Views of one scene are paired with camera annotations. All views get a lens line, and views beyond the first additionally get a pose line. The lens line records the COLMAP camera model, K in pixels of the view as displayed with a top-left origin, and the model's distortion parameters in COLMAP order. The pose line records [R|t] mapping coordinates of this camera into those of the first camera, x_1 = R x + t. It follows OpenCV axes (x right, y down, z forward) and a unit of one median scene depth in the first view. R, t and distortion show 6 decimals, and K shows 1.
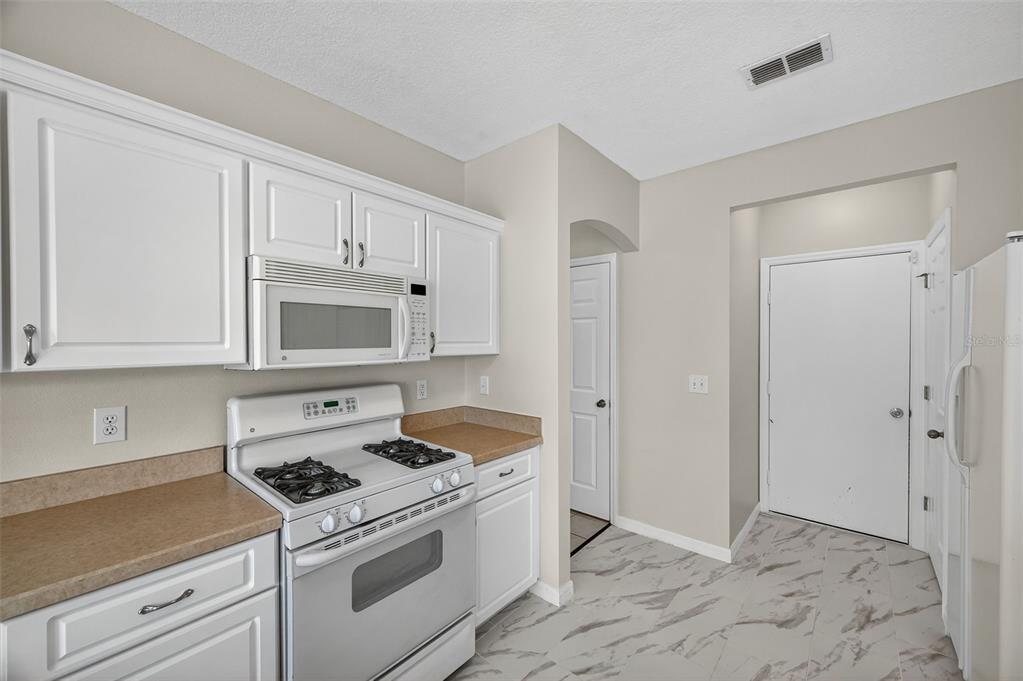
lens RADIAL K [[397.7, 0, 512.7], [0, 397.7, 342.3], [0, 0, 1]] dist [0.007246, -0.000609]
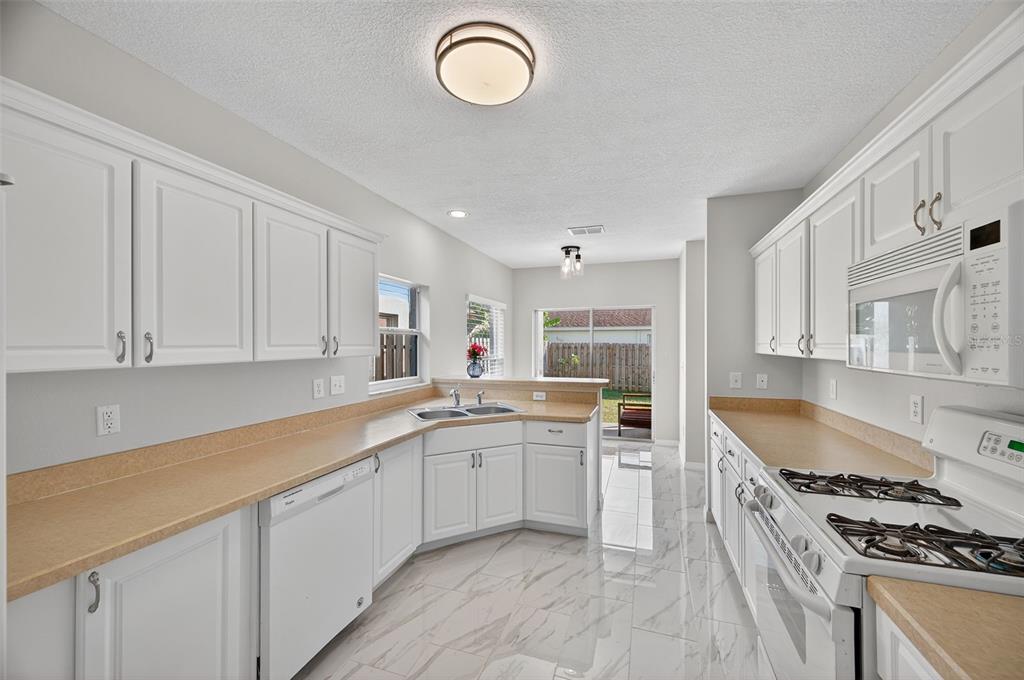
lens RADIAL K [[398.1, 0, 517.1], [0, 398.1, 341.9], [0, 0, 1]] dist [0.007246, -0.000609]
pose [[-0.924752, 0.001256, -0.380569, 0.489939], [0.002128, 0.999996, -0.001870, -0.004382], [0.380565, -0.002539, -0.924750, 1.291455]]
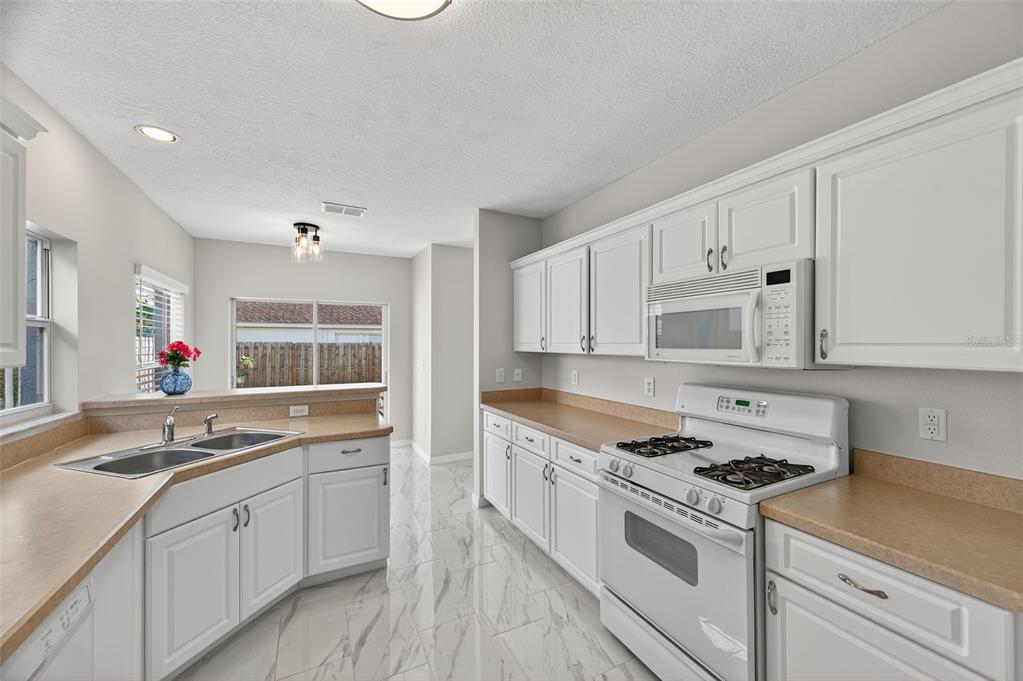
lens RADIAL K [[397.7, 0, 514.5], [0, 397.7, 342.9], [0, 0, 1]] dist [0.007246, -0.000609]
pose [[-0.374400, 0.001723, -0.927266, 0.734490], [-0.000908, 0.999997, 0.002225, -0.002546], [0.927267, 0.001675, -0.374397, 0.848627]]
